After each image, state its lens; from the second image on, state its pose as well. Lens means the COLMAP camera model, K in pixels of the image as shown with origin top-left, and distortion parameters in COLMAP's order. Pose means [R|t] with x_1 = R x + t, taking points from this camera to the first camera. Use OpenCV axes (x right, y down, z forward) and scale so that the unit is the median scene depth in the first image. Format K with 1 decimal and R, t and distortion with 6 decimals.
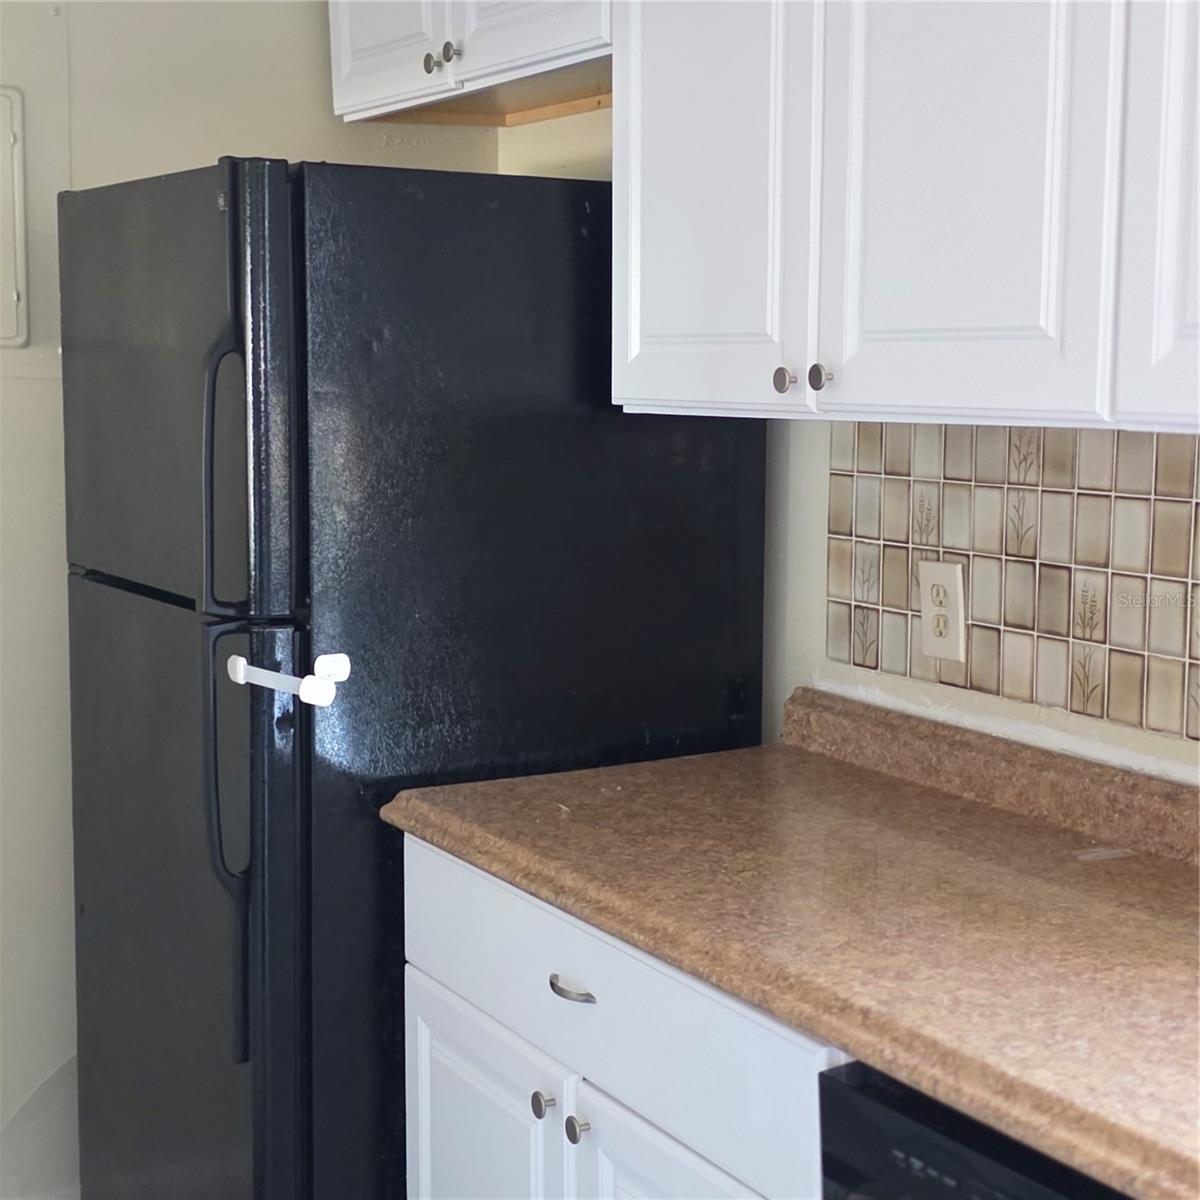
lens RADIAL K [[2061.7, 0, 601.3], [0, 2061.7, 606.8], [0, 0, 1]] dist [0.146751, 0.000000]
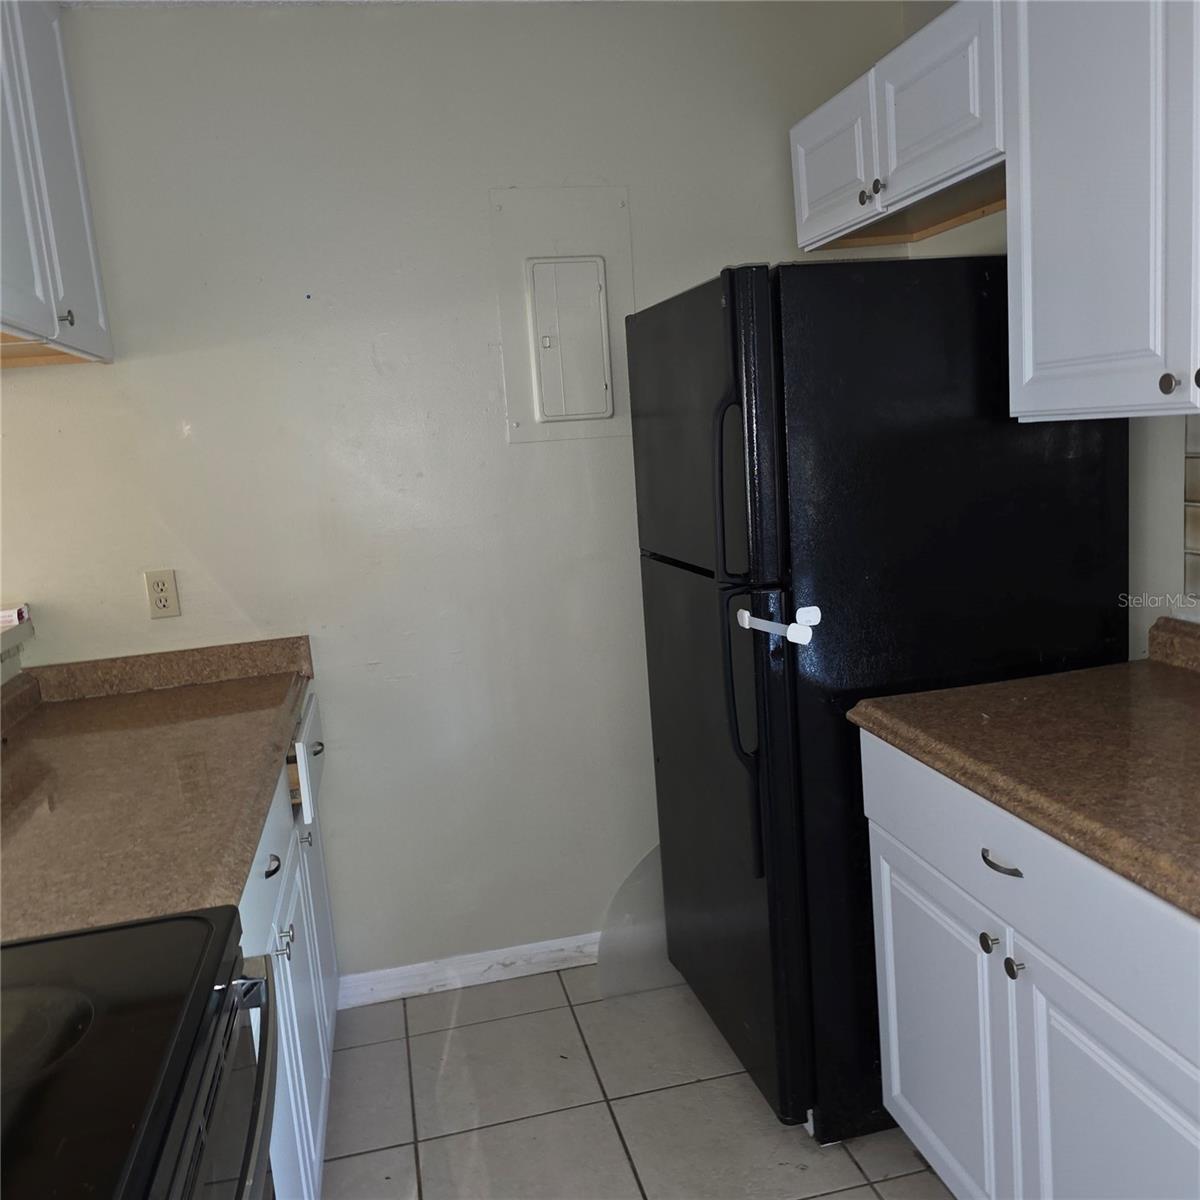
lens RADIAL K [[1064.7, 0, 589.2], [0, 1064.7, 592.2], [0, 0, 1]] dist [0.089195, -0.092834]
pose [[0.946885, -0.029859, -0.320182, -0.034908], [0.042122, 0.998618, 0.031442, -0.017467], [0.318801, -0.043258, 0.946834, 0.238707]]
